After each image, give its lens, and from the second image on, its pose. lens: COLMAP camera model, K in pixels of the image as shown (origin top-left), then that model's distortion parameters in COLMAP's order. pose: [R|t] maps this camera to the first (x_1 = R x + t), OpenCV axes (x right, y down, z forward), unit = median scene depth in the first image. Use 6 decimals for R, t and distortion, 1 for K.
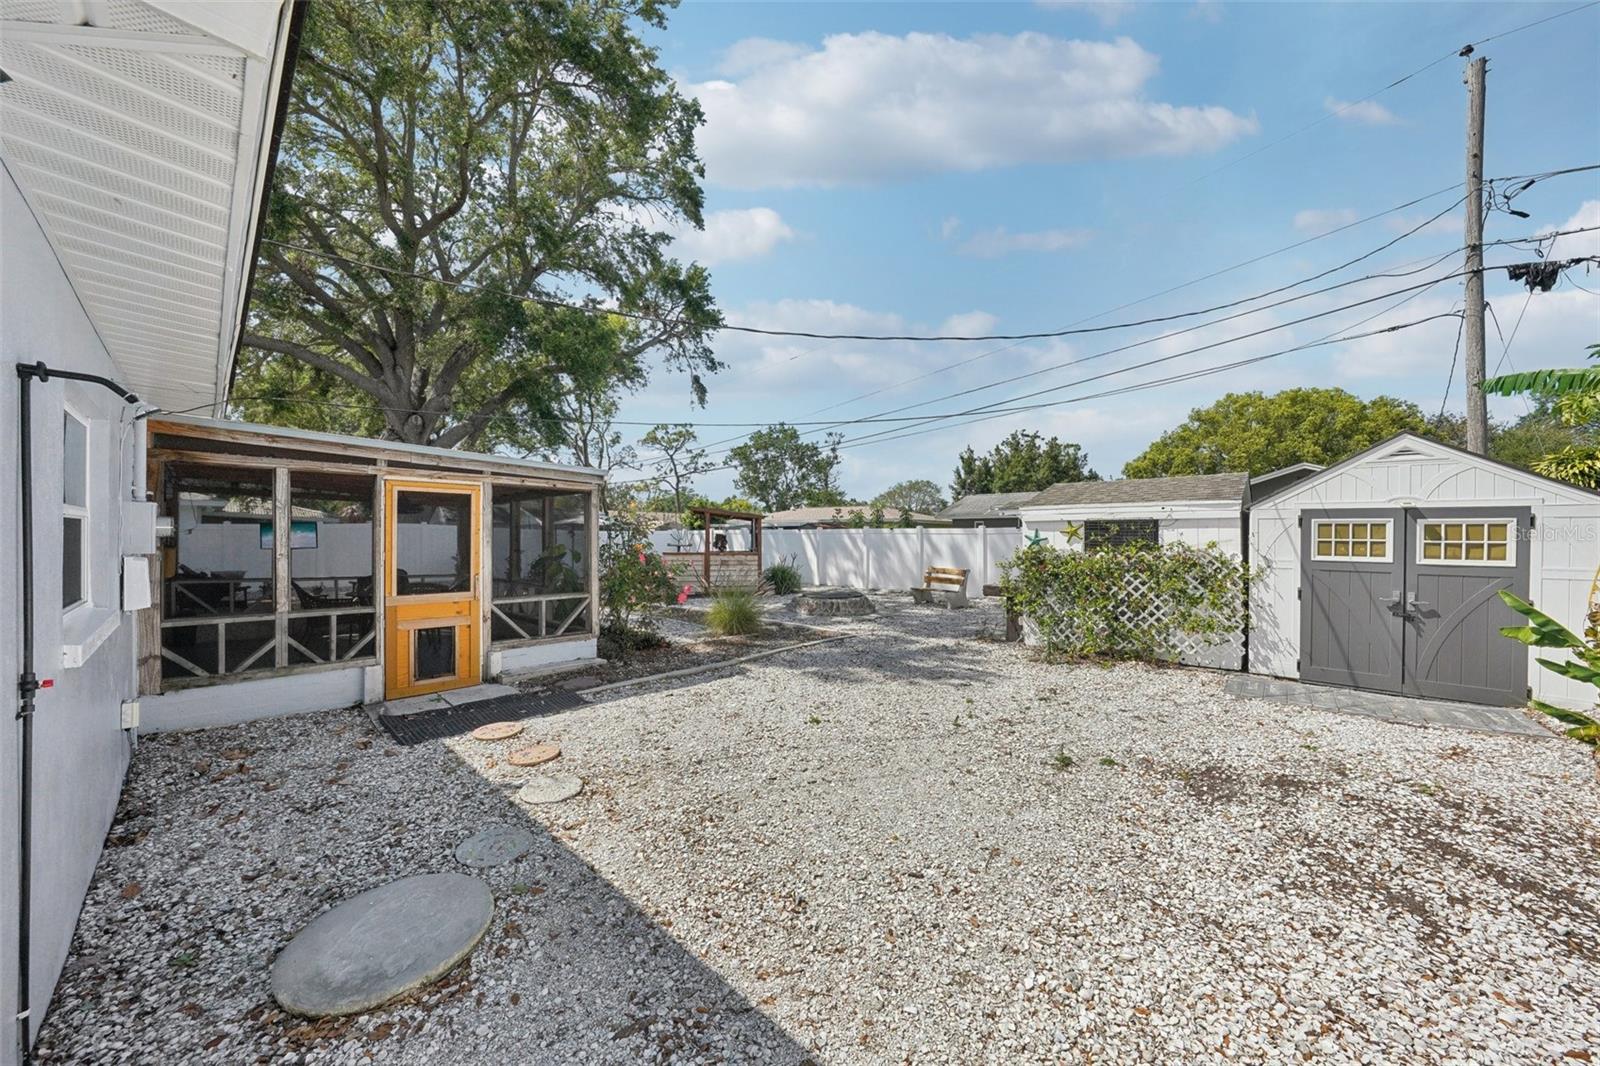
lens RADIAL K [[569.5, 0, 809.4], [0, 569.5, 535.7], [0, 0, 1]] dist [-0.007433, 0.001328]
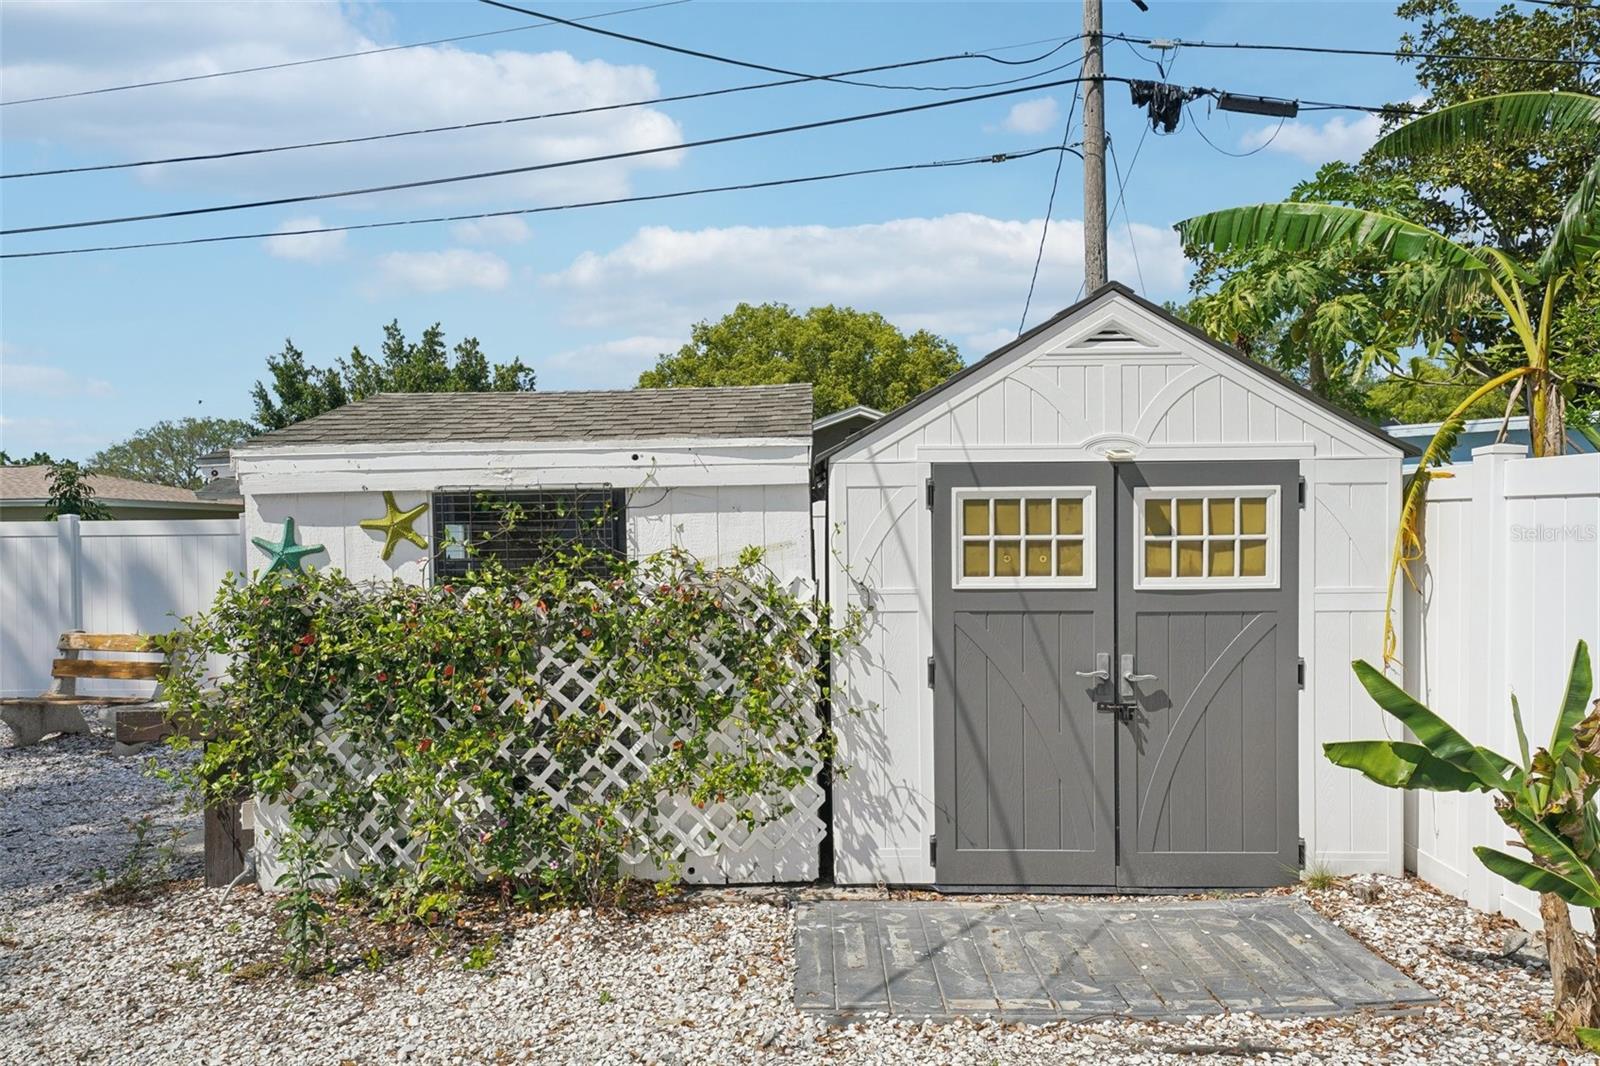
lens RADIAL K [[1085.0, 0, 802.1], [0, 1085.0, 536.3], [0, 0, 1]] dist [0.010745, 0.001572]
pose [[0.773949, -0.018074, 0.632990, 0.274979], [0.016951, 0.999826, 0.007823, -0.002001], [-0.633021, 0.004675, 0.774120, 0.411523]]
